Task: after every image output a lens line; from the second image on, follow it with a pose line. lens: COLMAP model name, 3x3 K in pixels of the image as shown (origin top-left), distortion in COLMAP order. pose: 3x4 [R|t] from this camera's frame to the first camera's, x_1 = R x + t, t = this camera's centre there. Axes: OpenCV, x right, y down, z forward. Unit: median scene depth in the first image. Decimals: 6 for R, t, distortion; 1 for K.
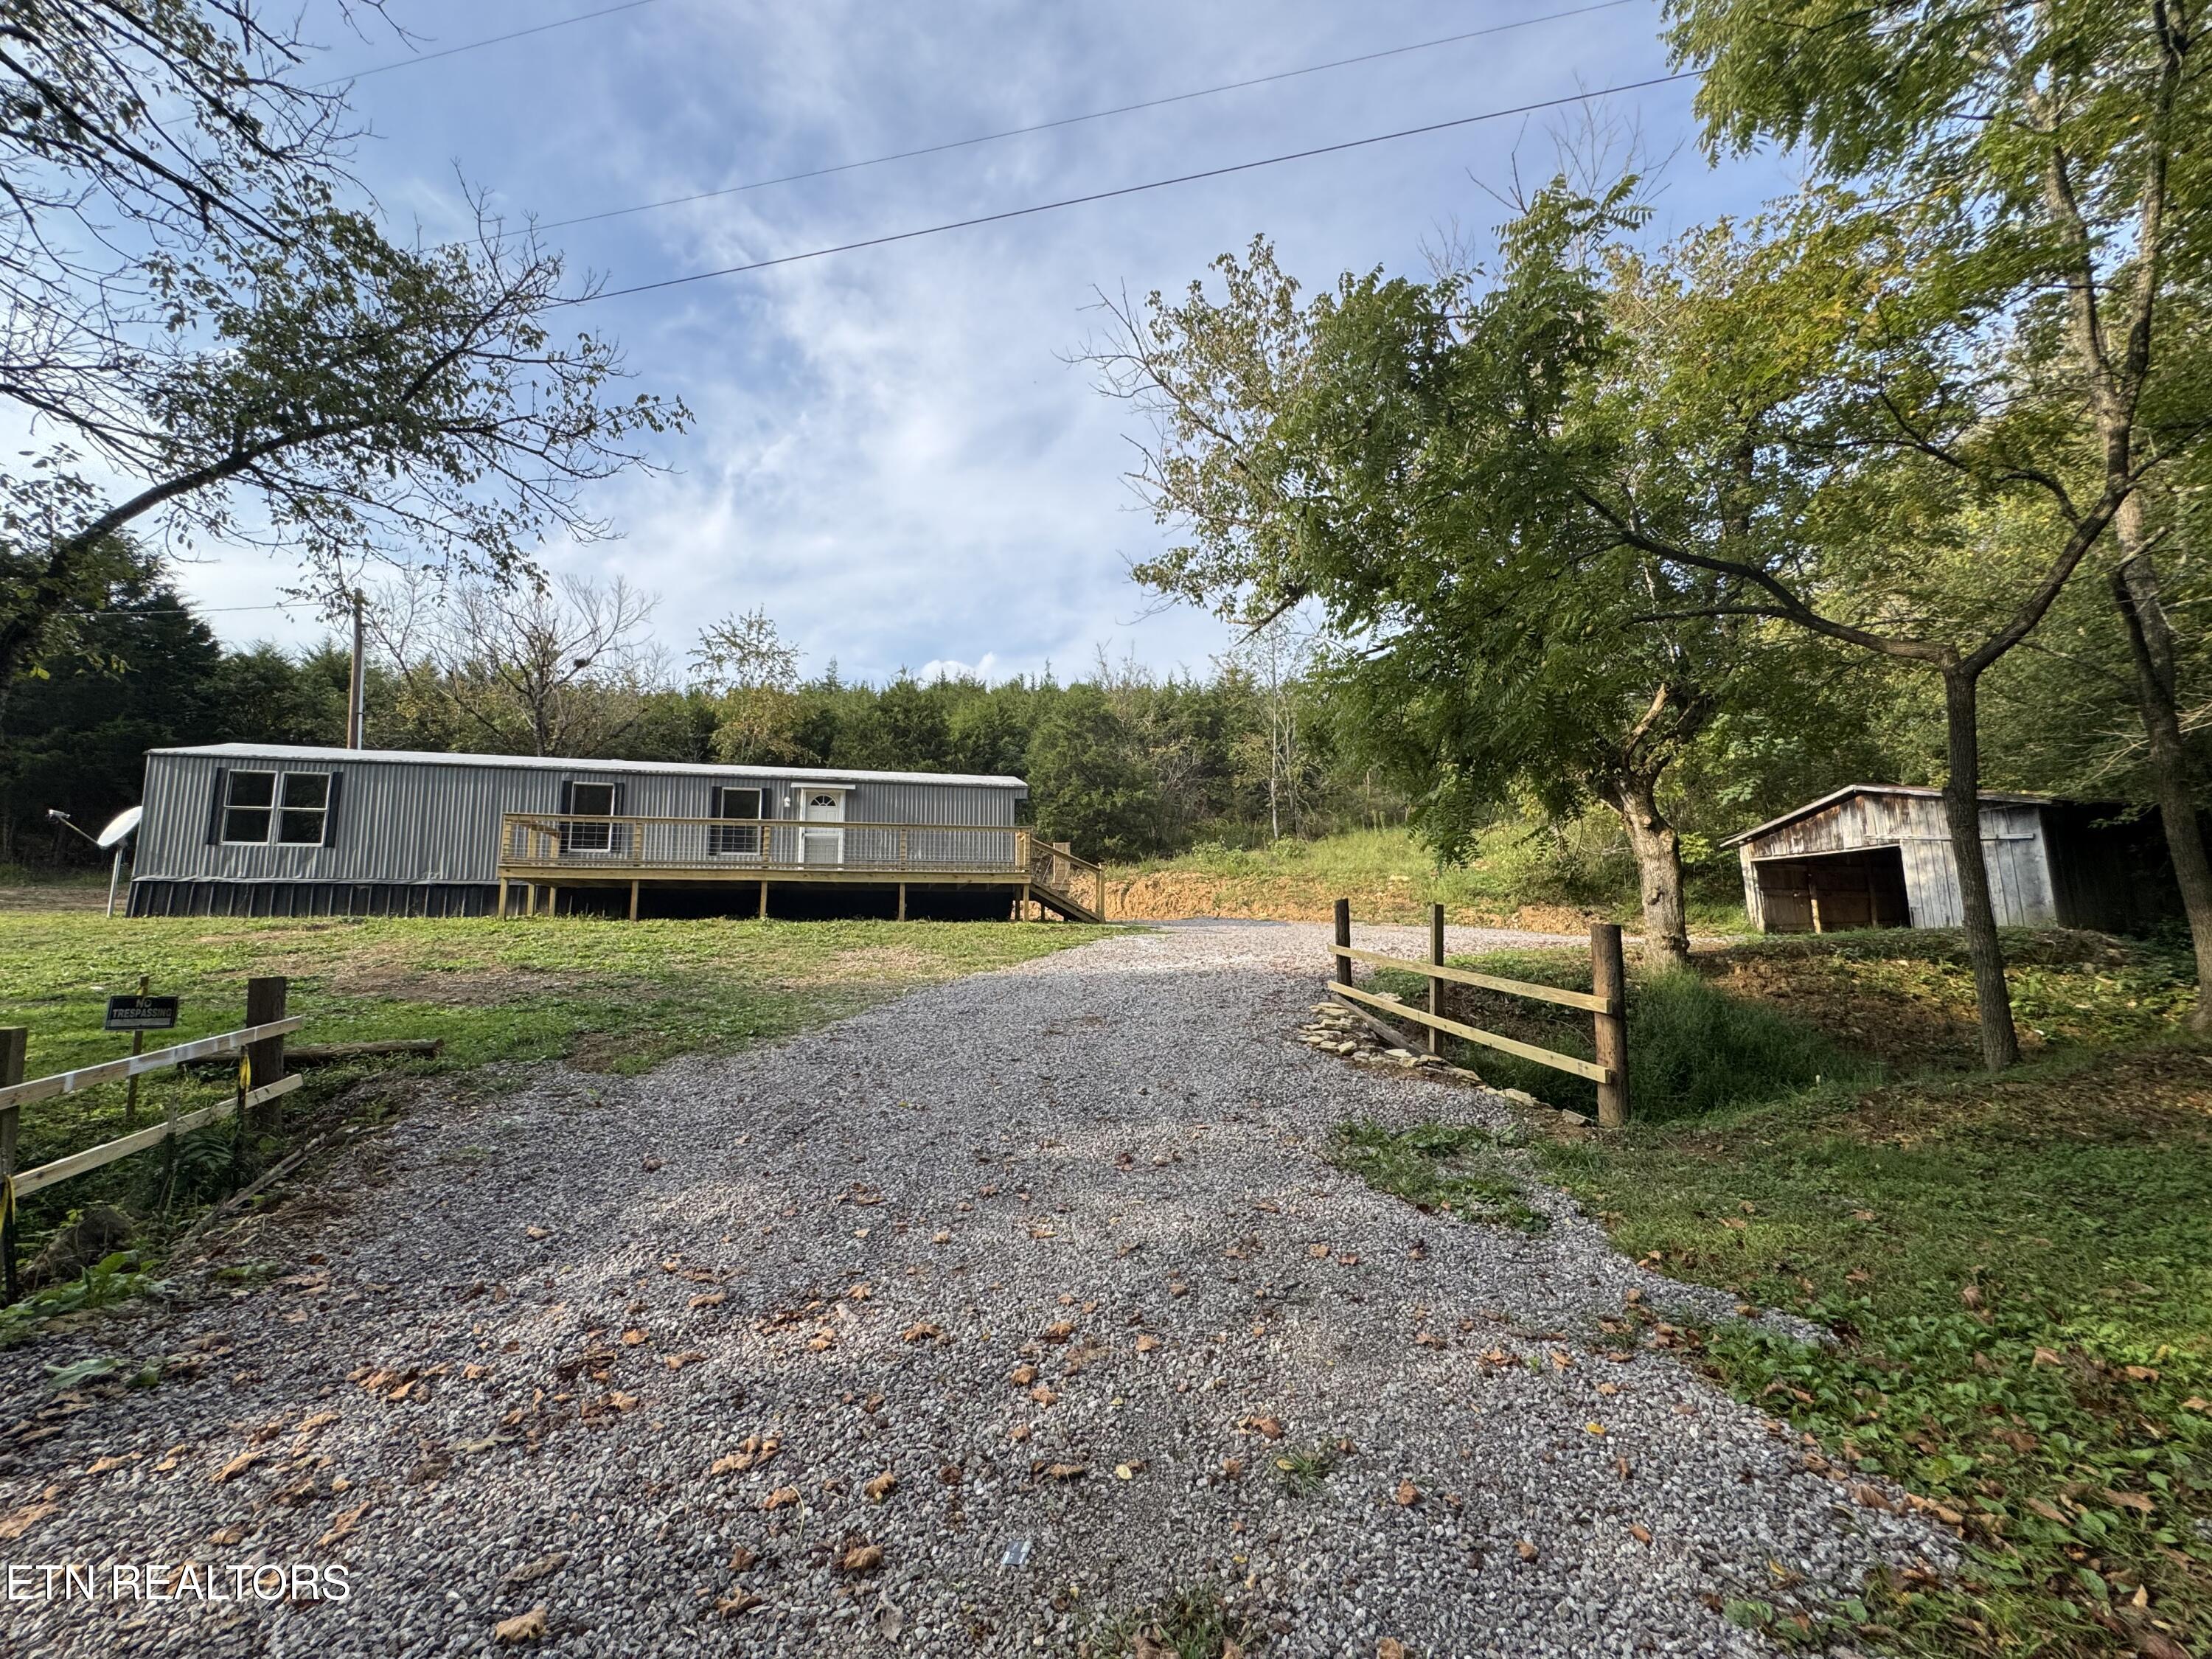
lens RADIAL K [[888.5, 0, 1108.6], [0, 888.5, 832.3], [0, 0, 1]] dist [0.000743, 0.000029]
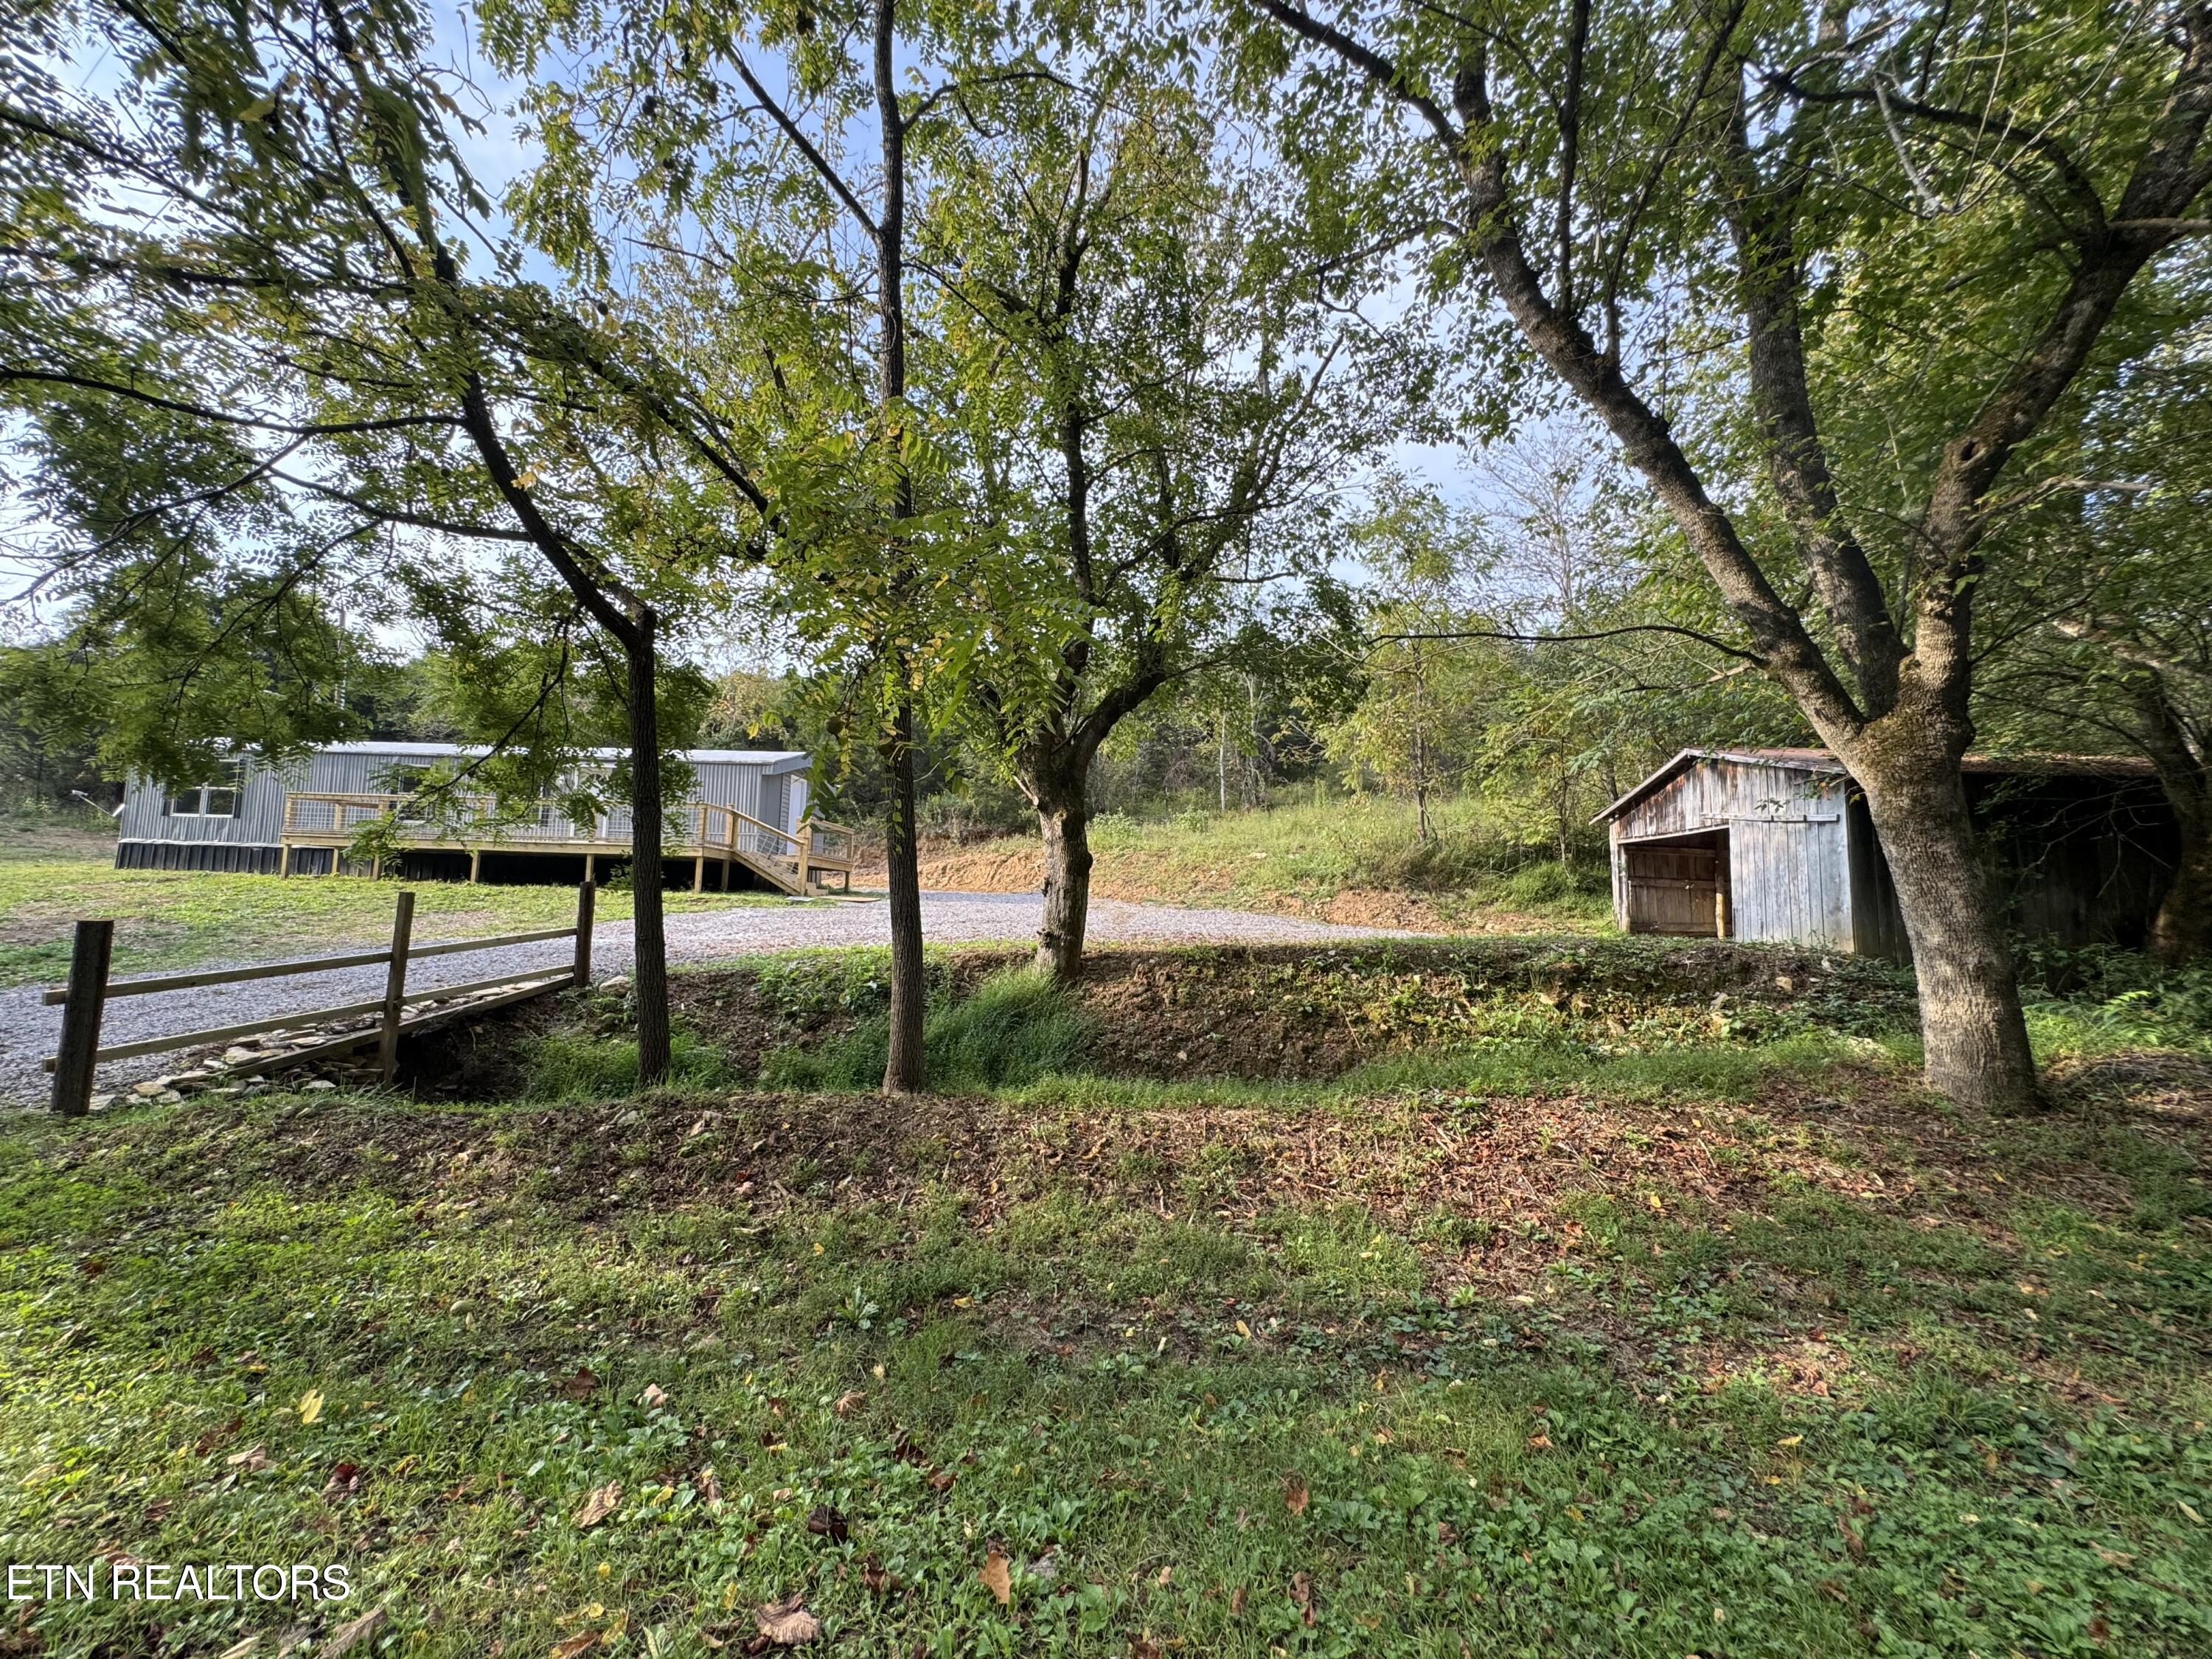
lens RADIAL K [[888.5, 0, 1104.7], [0, 888.5, 825.3], [0, 0, 1]] dist [0.000743, 0.000029]
pose [[0.957648, 0.008881, -0.287804, 0.600960], [0.000579, 0.999463, 0.032768, -0.012139], [0.287941, -0.031546, 0.957129, 0.118651]]
